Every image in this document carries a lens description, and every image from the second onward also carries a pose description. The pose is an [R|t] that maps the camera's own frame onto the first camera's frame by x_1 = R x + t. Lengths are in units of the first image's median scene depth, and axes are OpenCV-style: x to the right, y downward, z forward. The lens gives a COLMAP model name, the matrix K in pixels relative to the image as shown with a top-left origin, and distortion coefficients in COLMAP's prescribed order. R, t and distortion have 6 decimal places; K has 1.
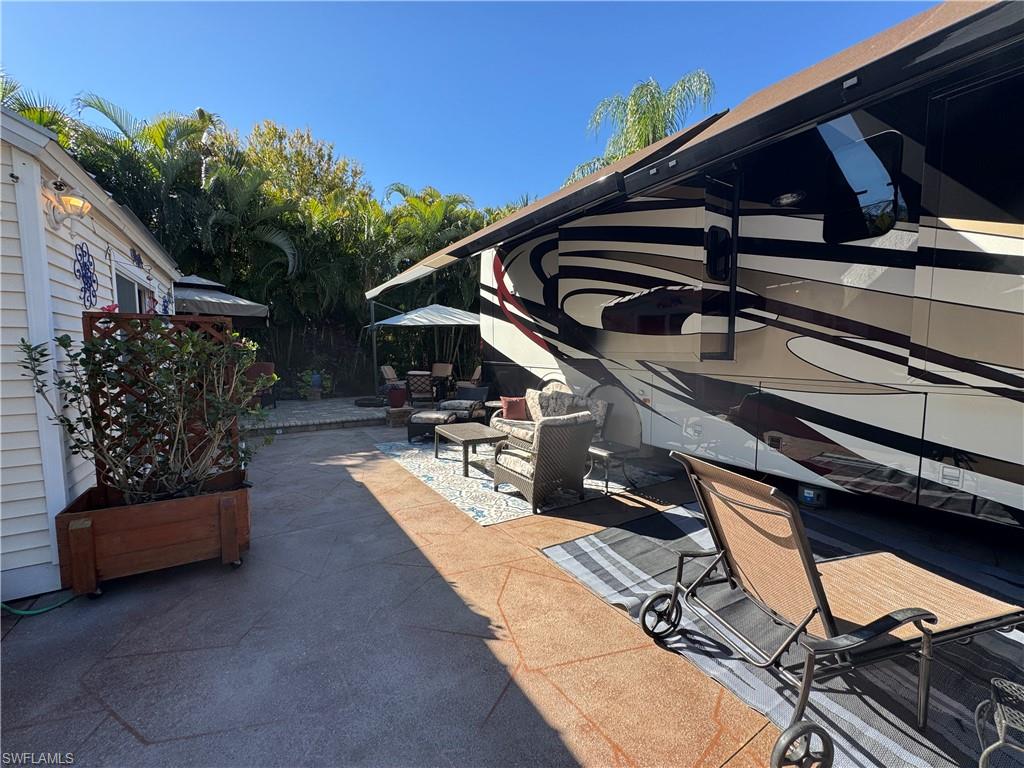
lens RADIAL K [[409.1, 0, 509.4], [0, 409.1, 384.2], [0, 0, 1]] dist [-0.003206, 0.000550]
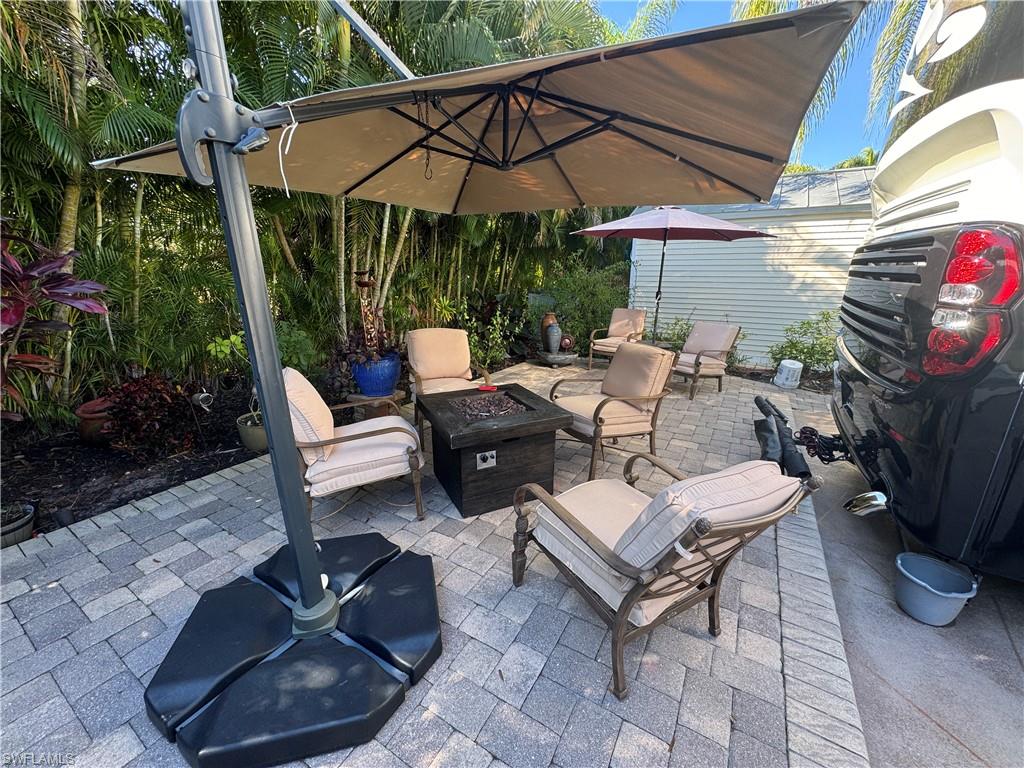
lens RADIAL K [[408.2, 0, 509.6], [0, 408.2, 384.4], [0, 0, 1]] dist [-0.003442, -0.000122]
pose [[0.892316, -0.115628, 0.436351, -0.488347], [0.032781, 0.980683, 0.192836, -0.128914], [-0.450219, -0.157767, 0.878870, 1.297906]]
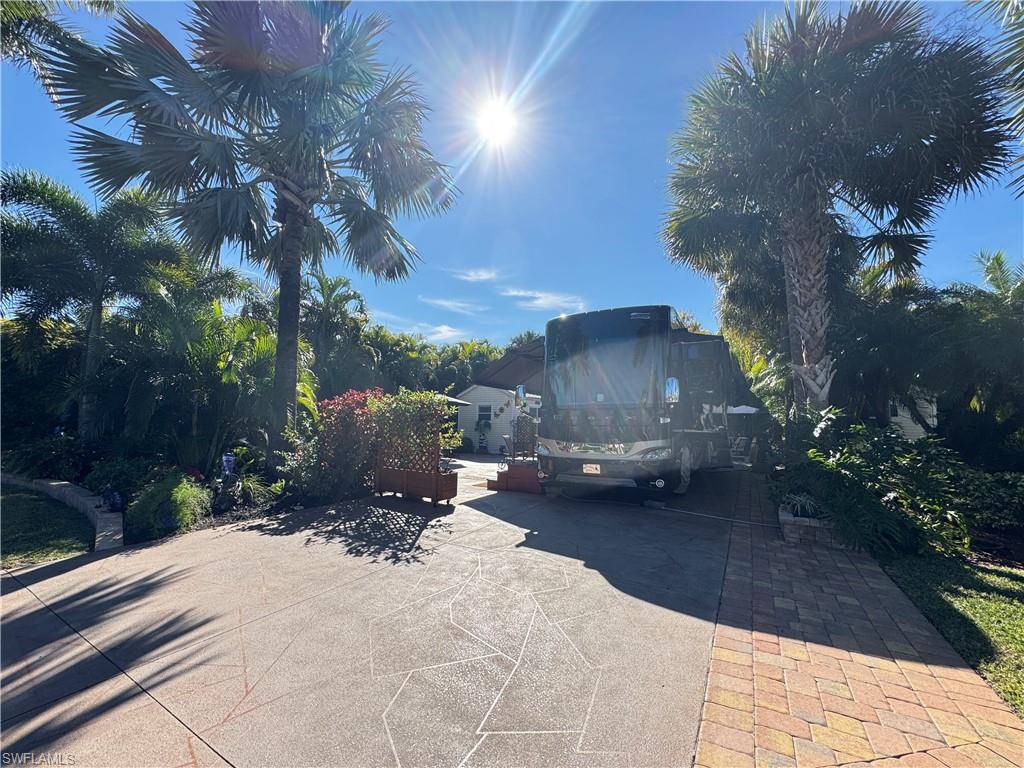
lens RADIAL K [[409.1, 0, 509.4], [0, 409.1, 384.2], [0, 0, 1]] dist [-0.003206, 0.000550]
pose [[0.458950, -0.078858, -0.884956, 2.107697], [-0.092529, 0.986394, -0.135884, 0.100047], [0.883631, 0.144248, 0.445409, -0.951795]]
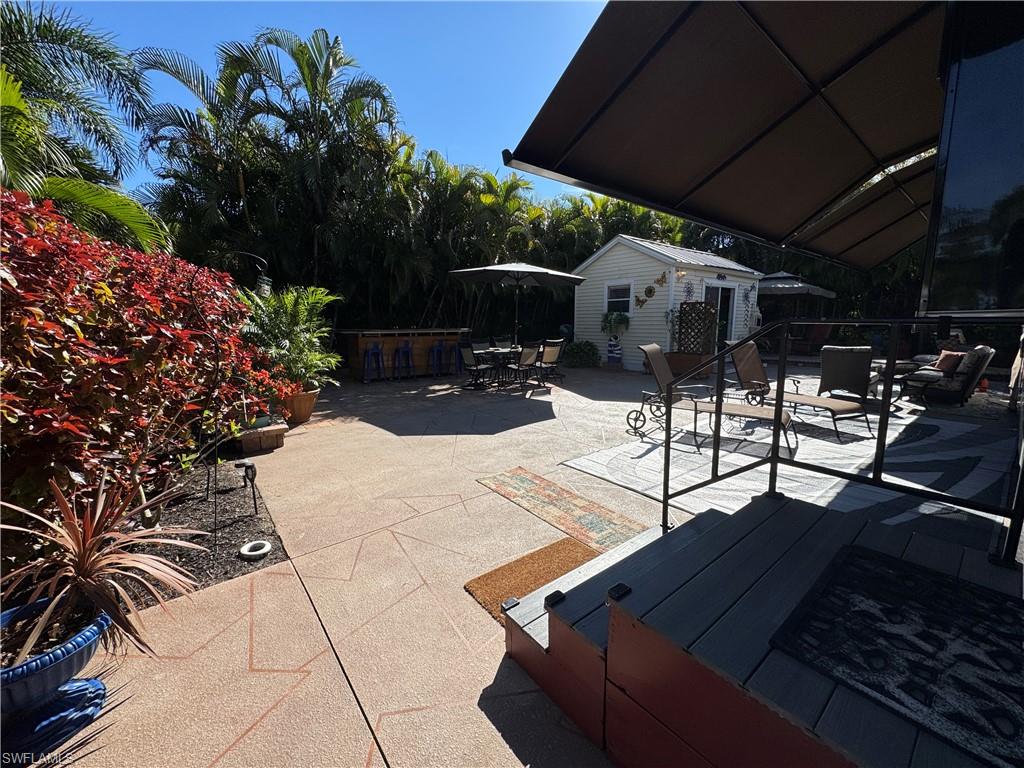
lens RADIAL K [[409.1, 0, 509.4], [0, 409.1, 384.2], [0, 0, 1]] dist [-0.003206, 0.000550]
pose [[0.110841, 0.151672, -0.982196, 1.038721], [-0.079178, 0.986492, 0.143401, 0.058722], [0.990679, 0.061874, 0.121353, -0.385354]]
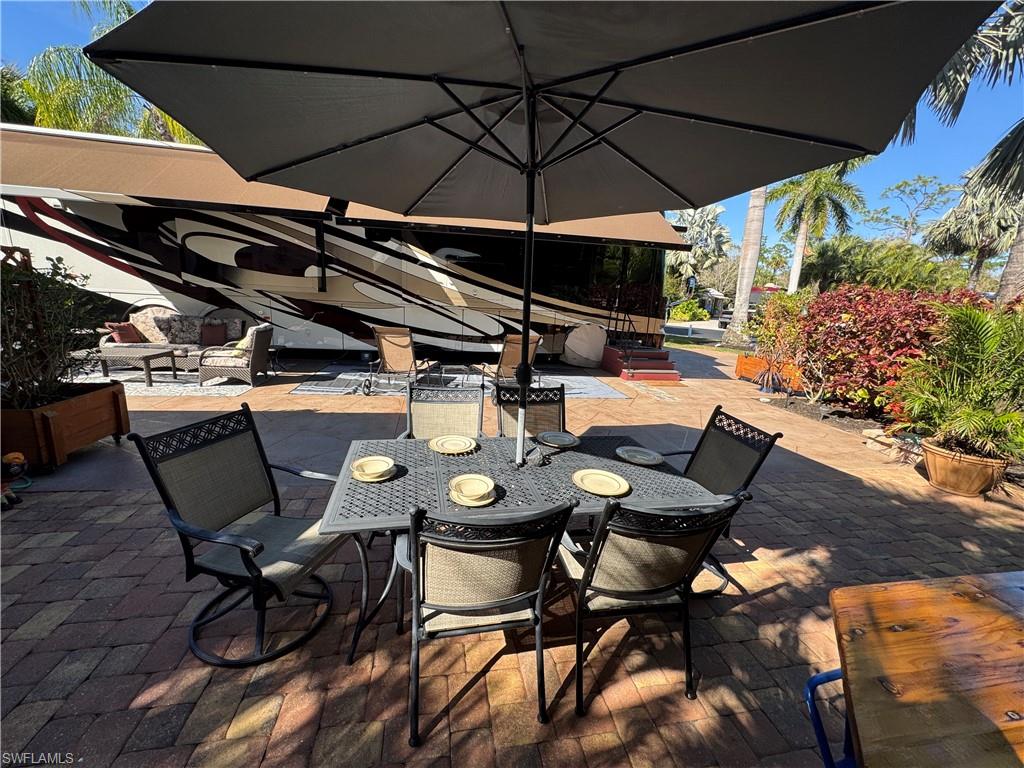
lens RADIAL K [[409.1, 0, 509.4], [0, 409.1, 384.2], [0, 0, 1]] dist [-0.003206, 0.000550]
pose [[0.371595, -0.187663, 0.909230, -0.612773], [0.021396, 0.980828, 0.193696, 0.006455], [-0.928148, -0.052523, 0.368486, -0.320058]]
